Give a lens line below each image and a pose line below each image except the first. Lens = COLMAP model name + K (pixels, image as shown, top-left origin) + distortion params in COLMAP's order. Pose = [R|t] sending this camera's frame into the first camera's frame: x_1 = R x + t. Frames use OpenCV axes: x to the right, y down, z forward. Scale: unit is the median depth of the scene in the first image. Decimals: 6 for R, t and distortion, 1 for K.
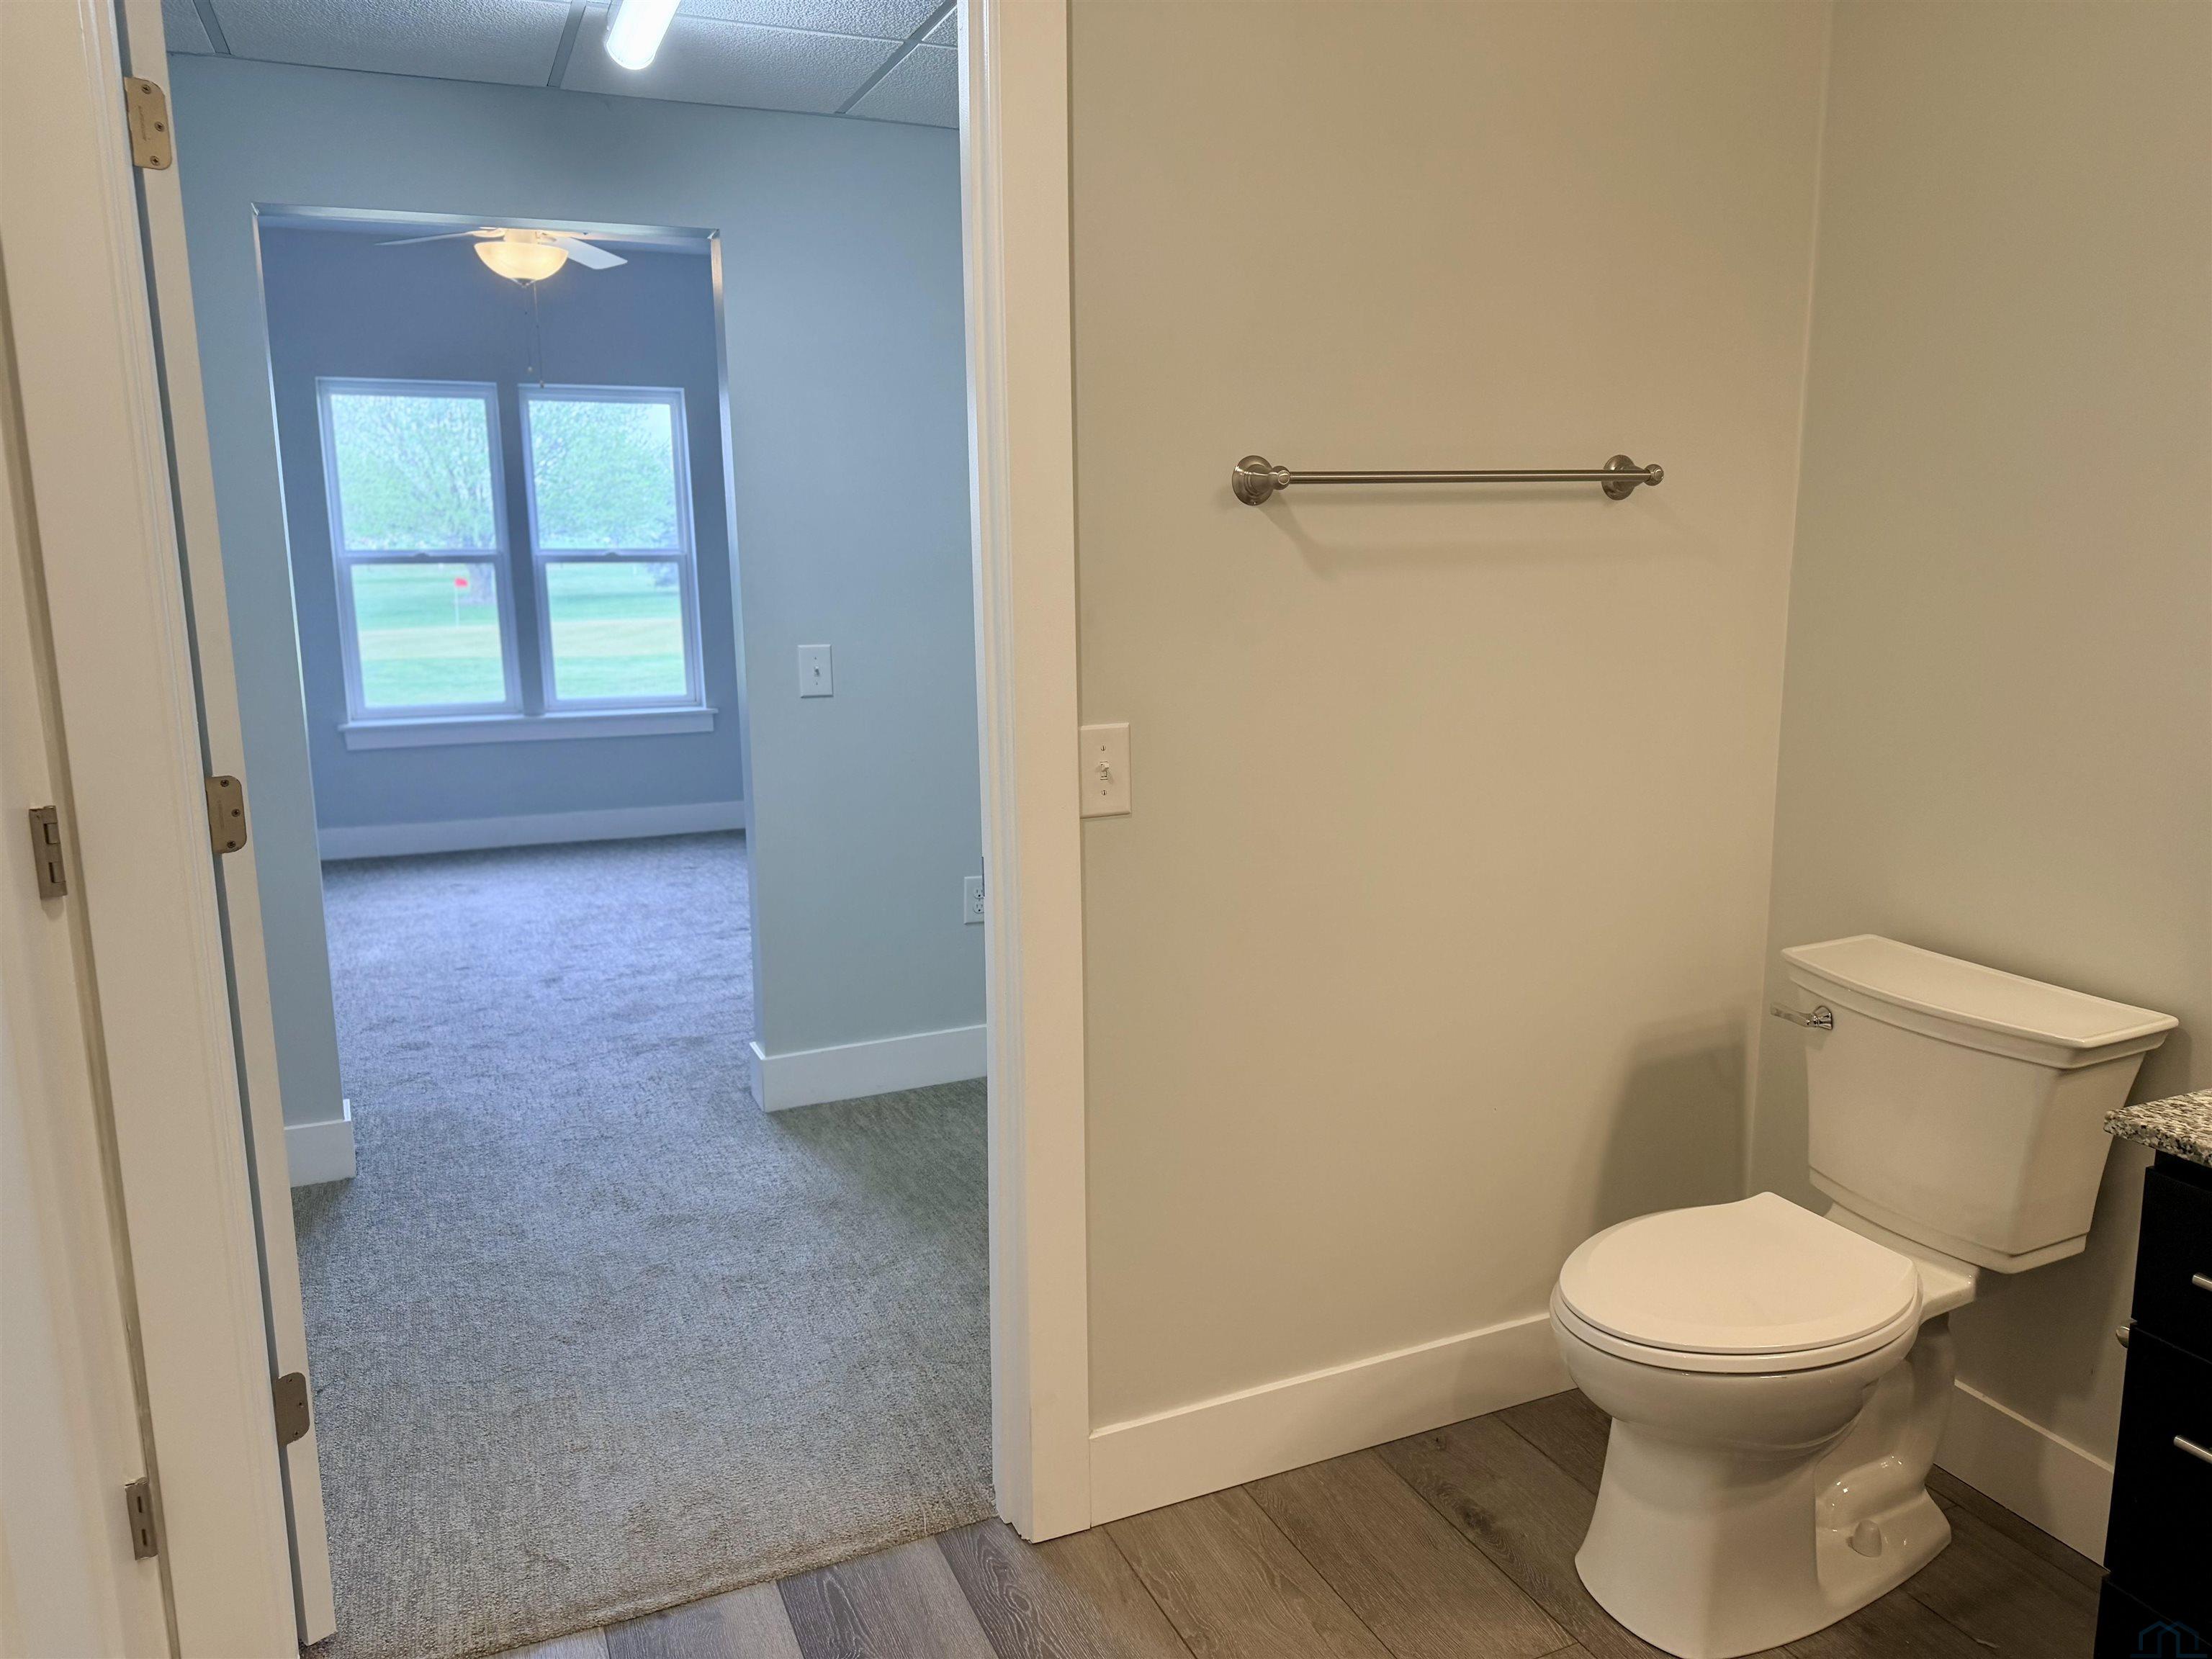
lens RADIAL K [[1551.6, 0, 1118.2], [0, 1551.6, 814.6], [0, 0, 1]] dist [0.016200, -0.023792]
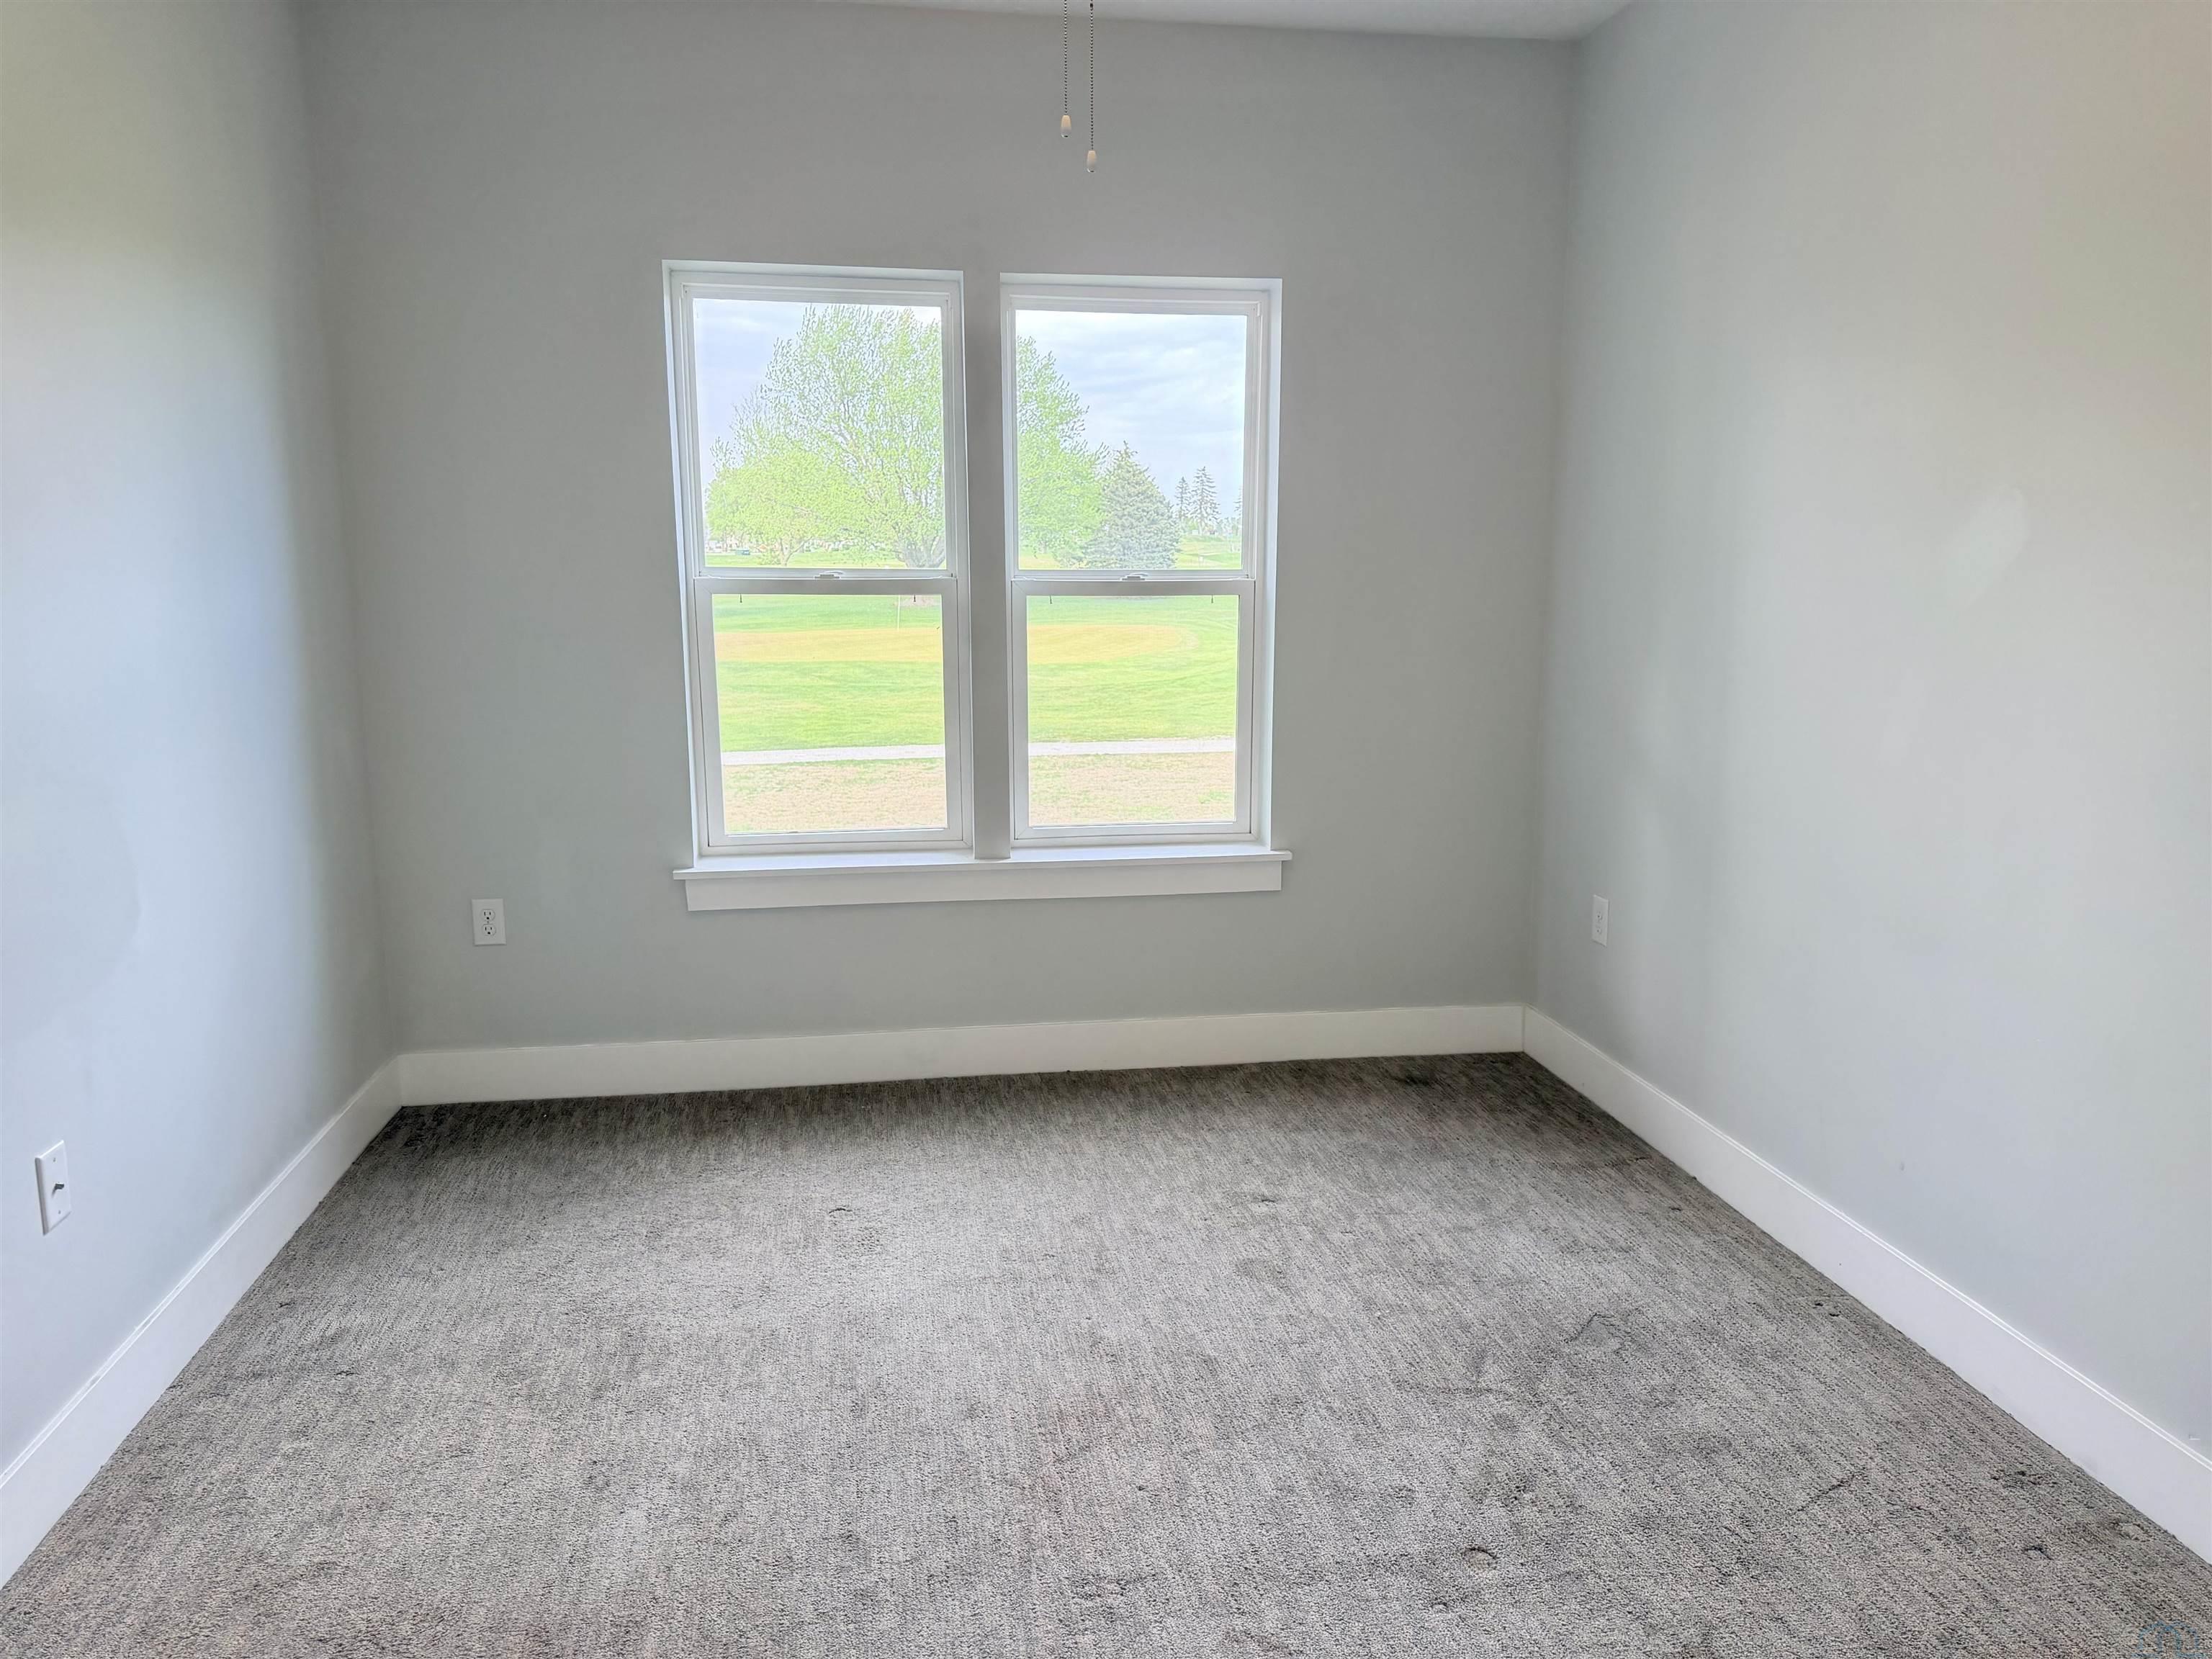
lens RADIAL K [[1551.6, 0, 1106.0], [0, 1551.6, 838.7], [0, 0, 1]] dist [0.016200, -0.023792]
pose [[0.964044, 0.059751, -0.258939, -0.188849], [-0.057306, 0.998212, 0.016988, -0.084921], [0.259491, -0.001538, 0.965744, 0.462408]]
